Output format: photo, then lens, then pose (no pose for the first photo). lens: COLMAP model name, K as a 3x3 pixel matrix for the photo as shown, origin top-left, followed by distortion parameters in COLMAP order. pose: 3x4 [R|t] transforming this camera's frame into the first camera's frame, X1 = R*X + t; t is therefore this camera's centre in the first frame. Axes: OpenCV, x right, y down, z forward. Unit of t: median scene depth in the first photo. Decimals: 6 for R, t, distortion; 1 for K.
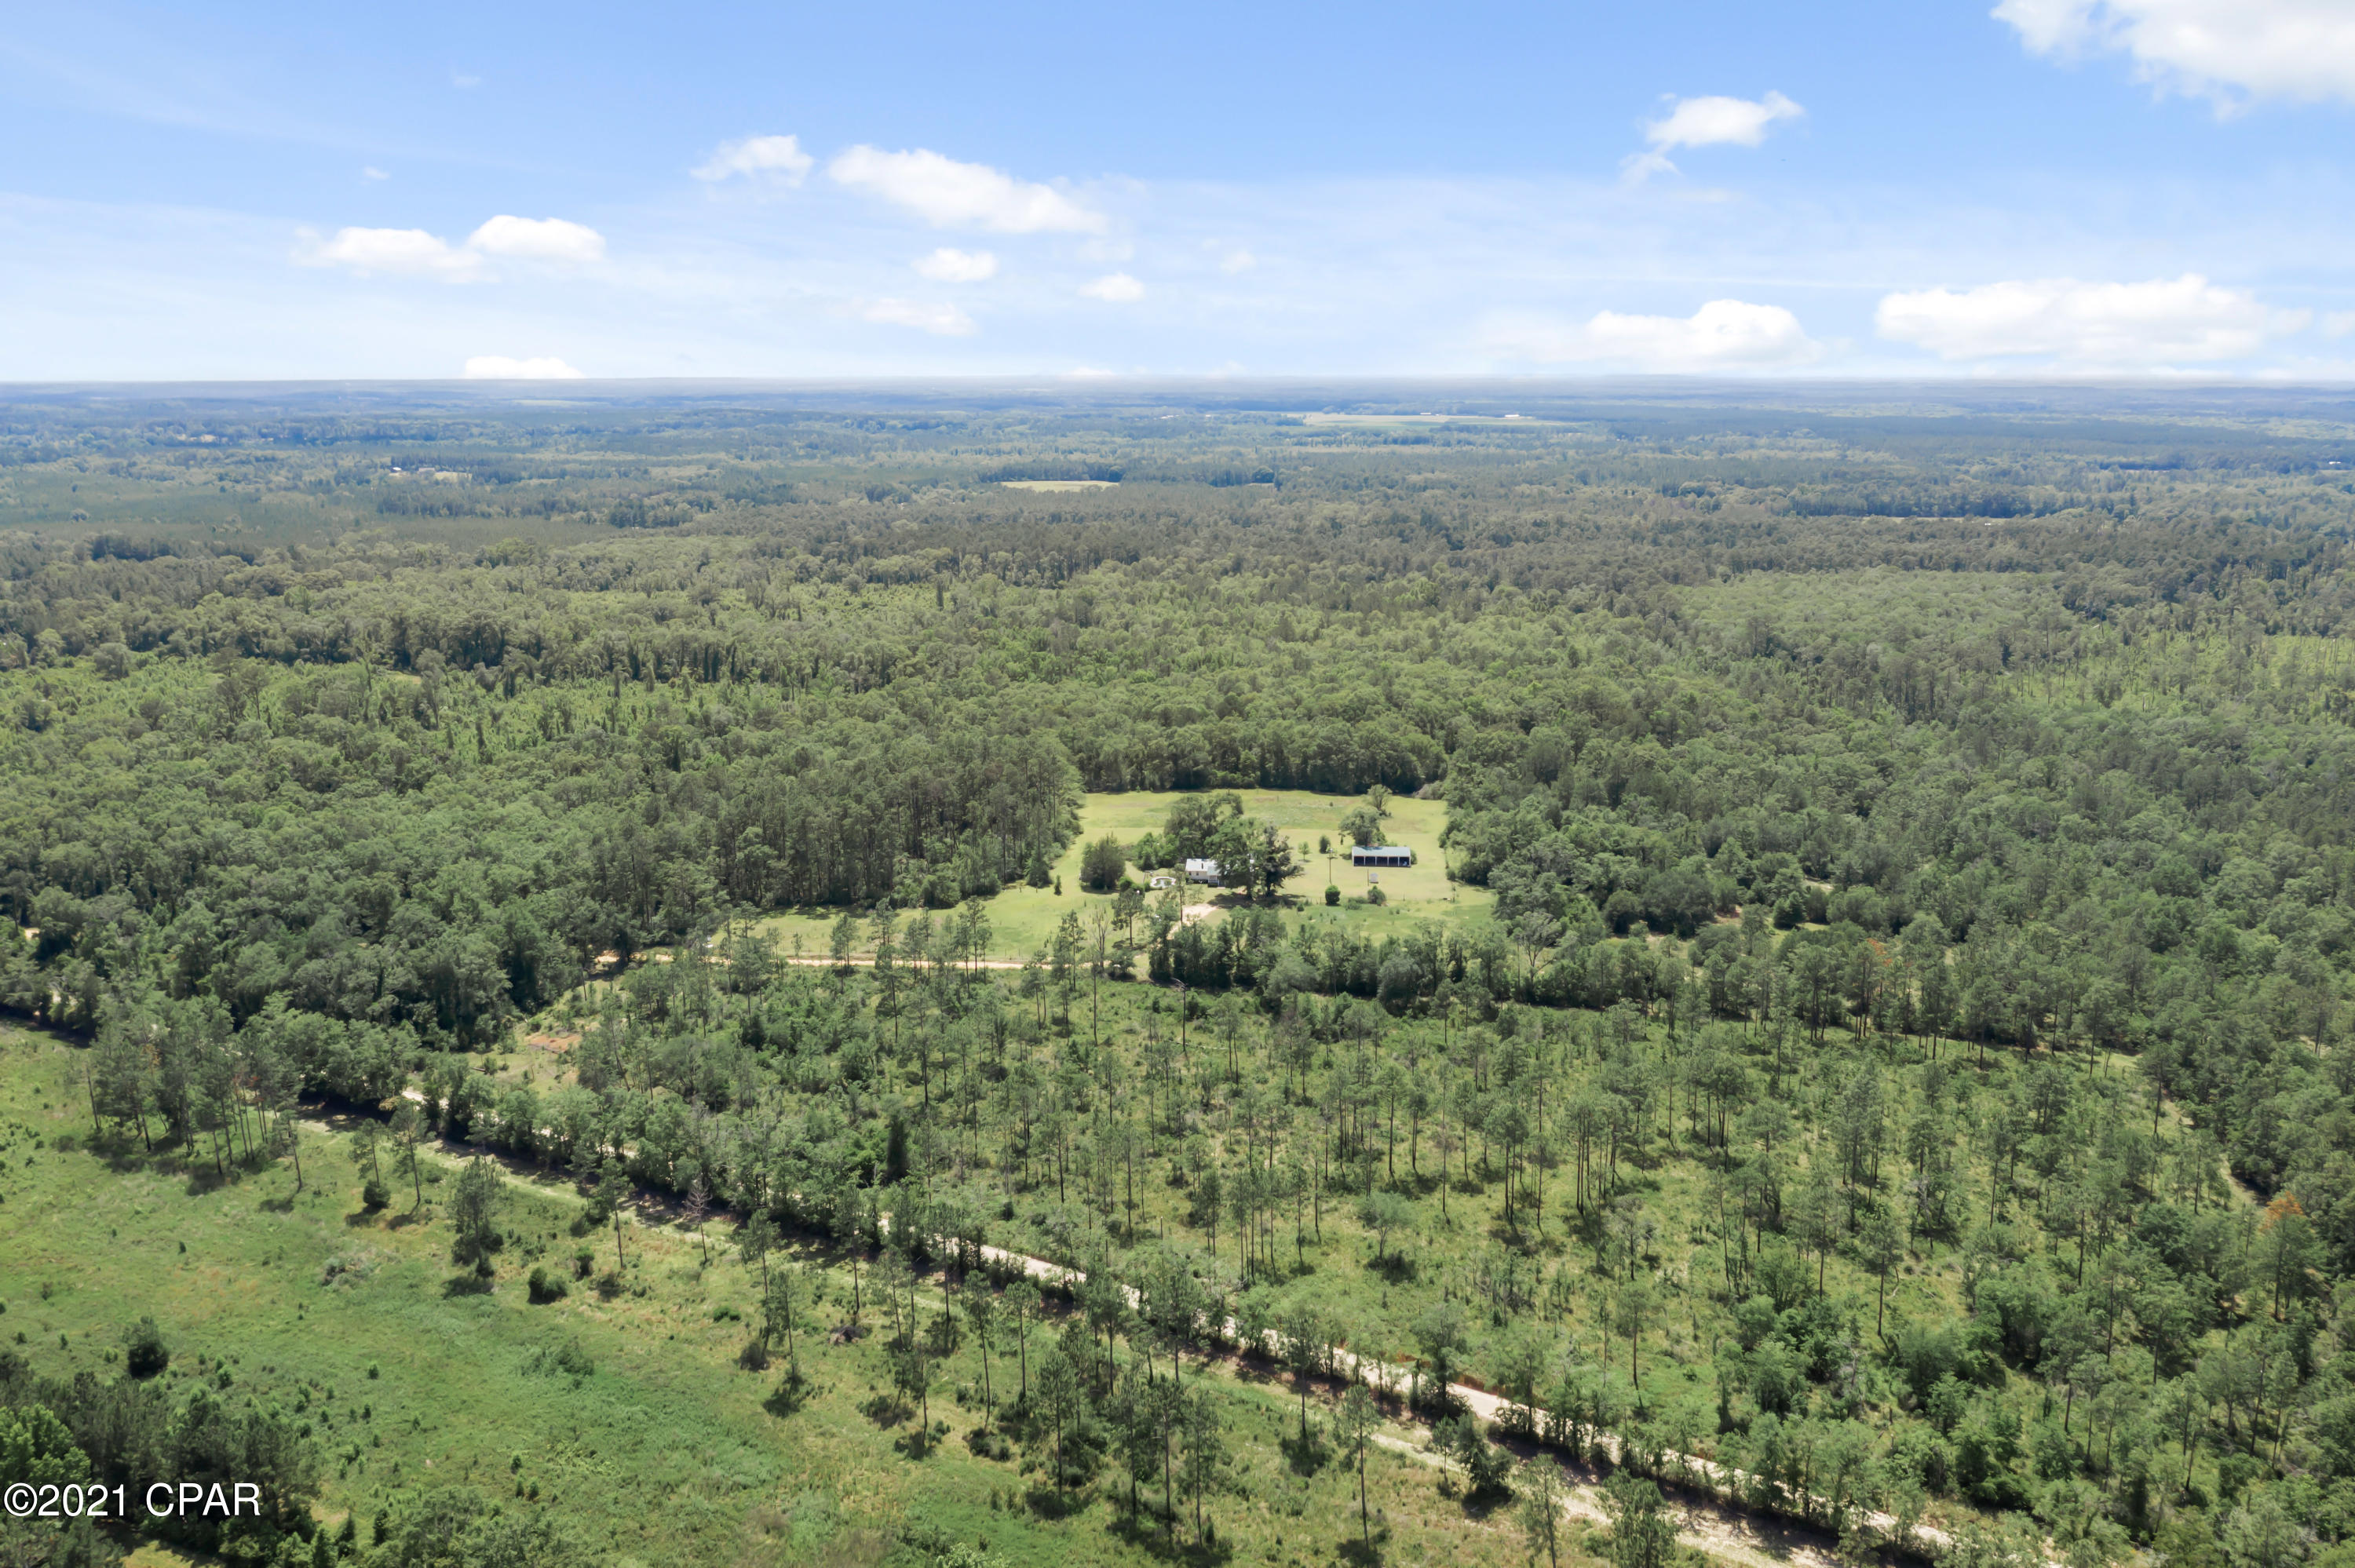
lens RADIAL K [[1942.6, 0, 1177.5], [0, 1942.6, 784.0], [0, 0, 1]] dist [-0.000114, -0.000500]
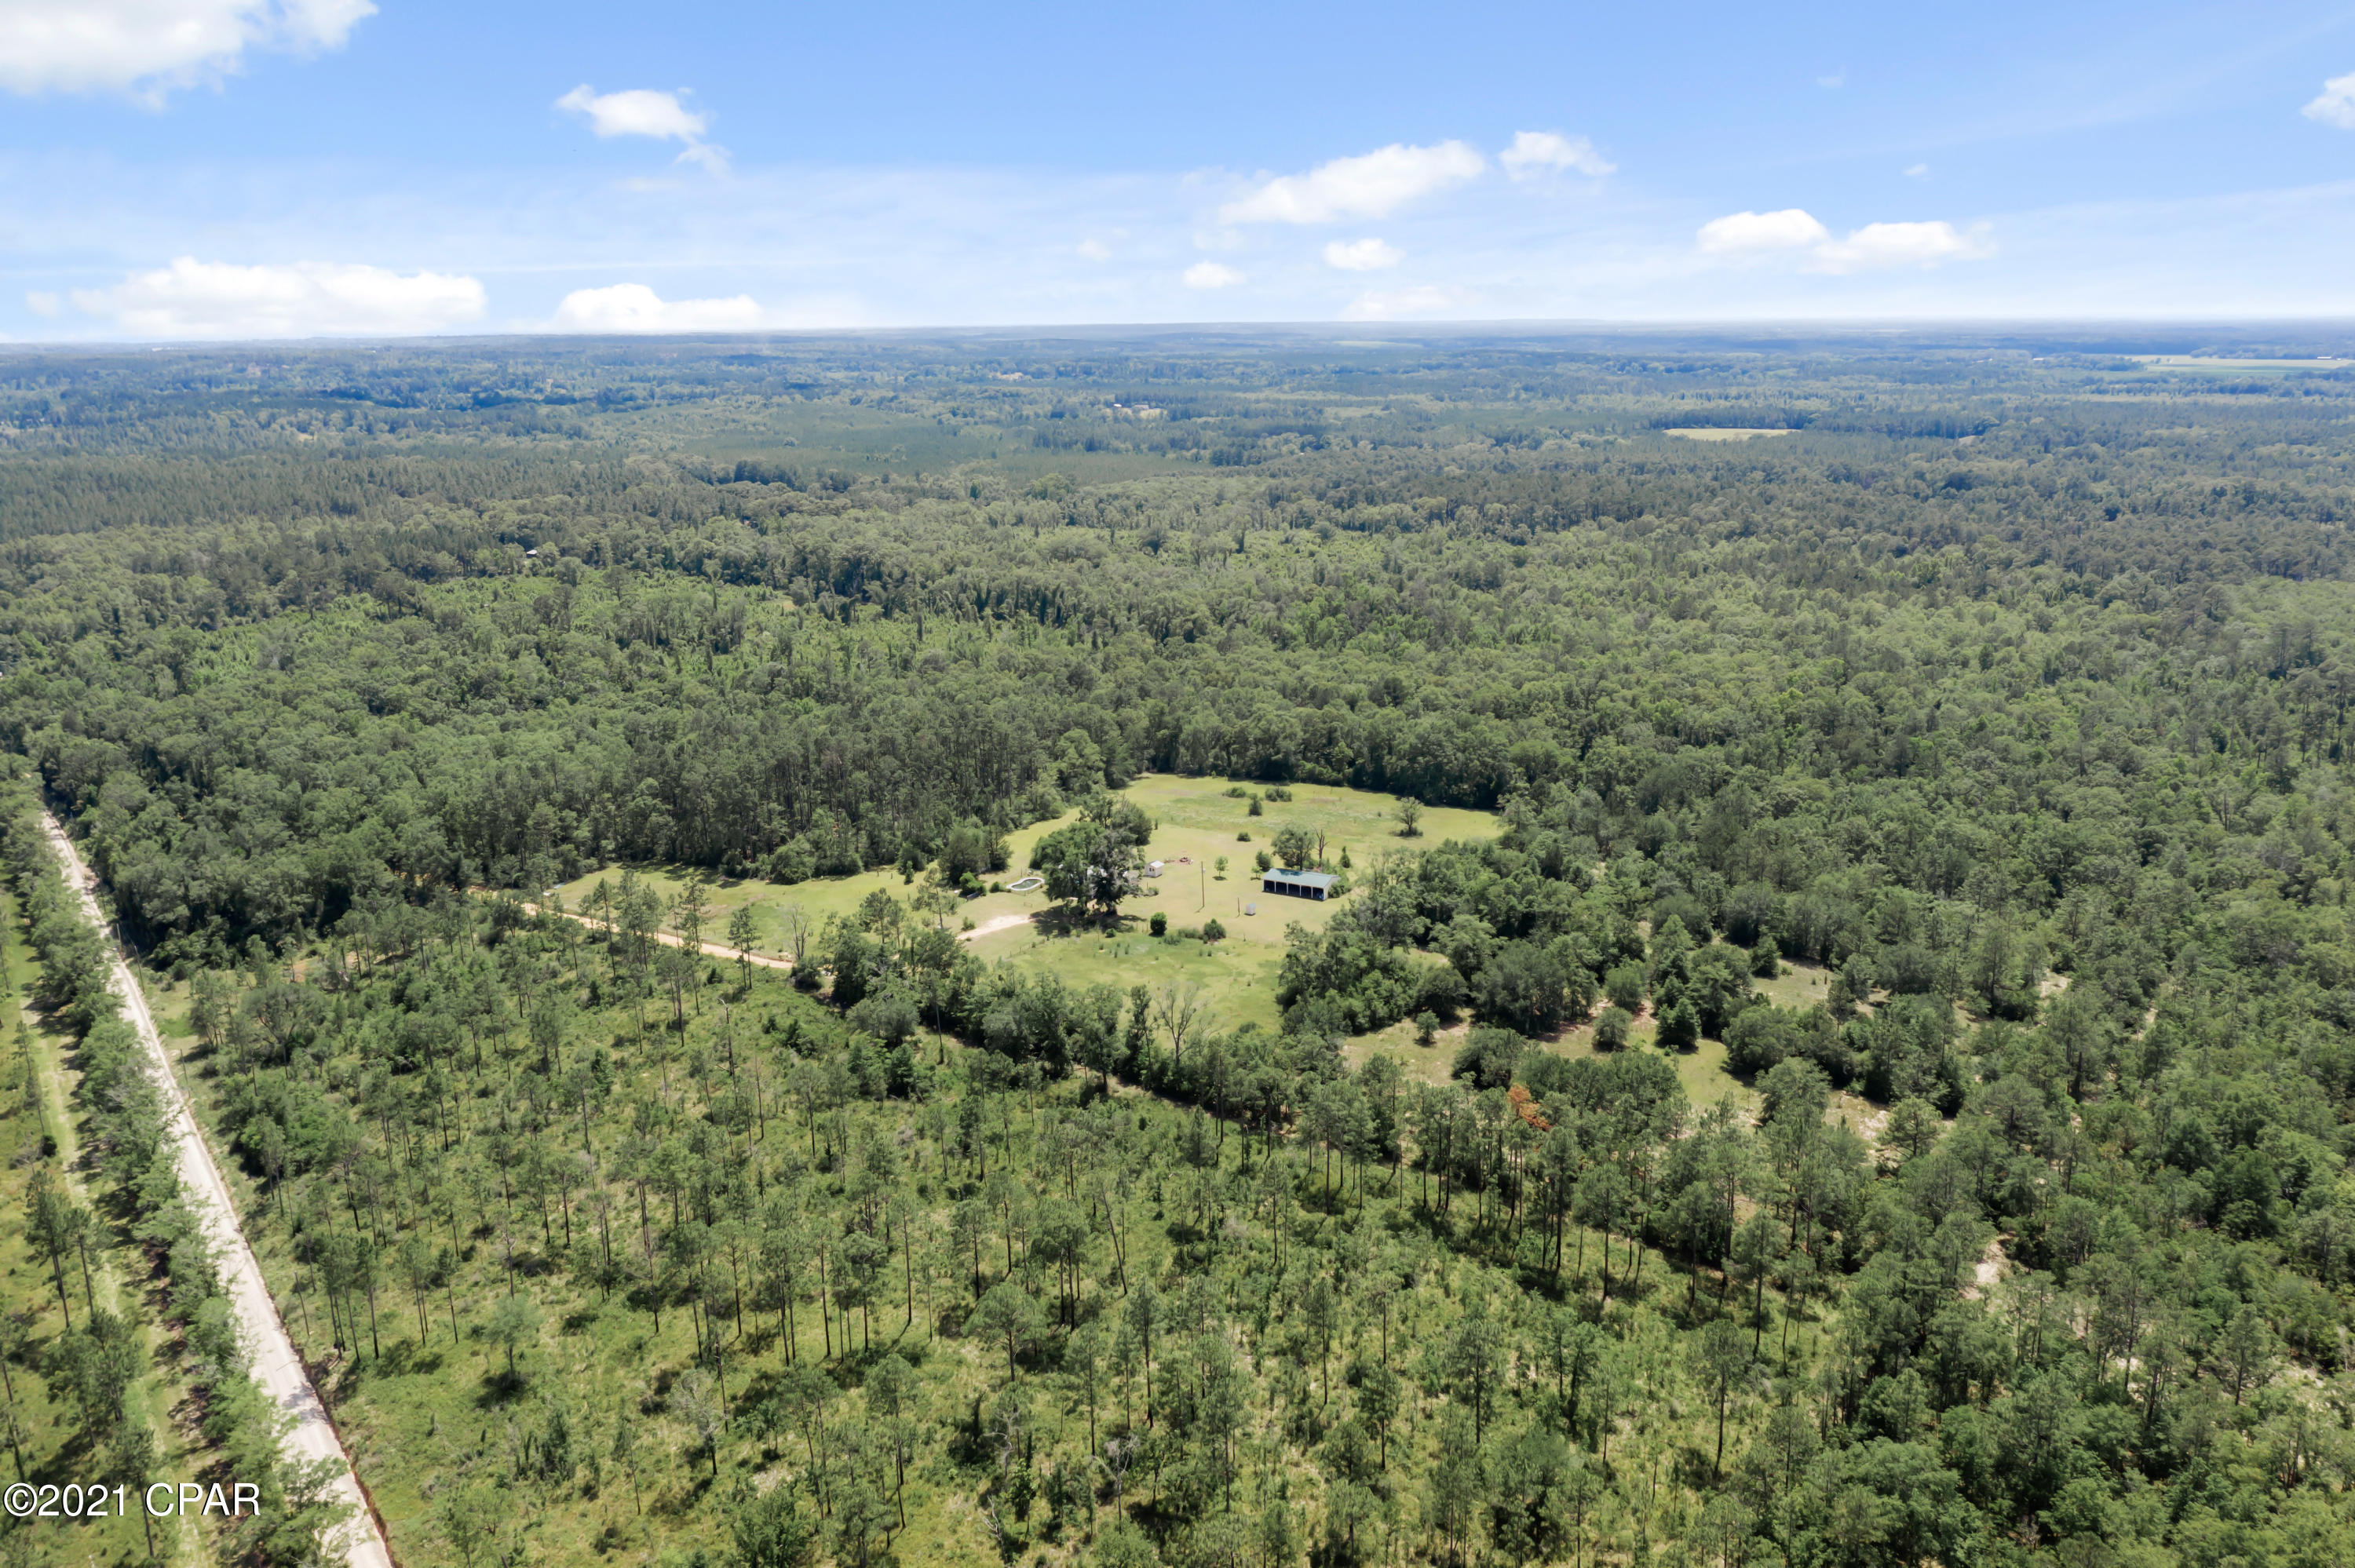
lens RADIAL K [[1896.6, 0, 1177.9], [0, 1896.6, 716.7], [0, 0, 1]] dist [-0.004696, -0.004153]
pose [[0.900673, 0.084553, -0.426191, 0.250340], [-0.084053, 0.996260, 0.020020, -0.030042], [0.426289, 0.017791, 0.904412, 0.132027]]
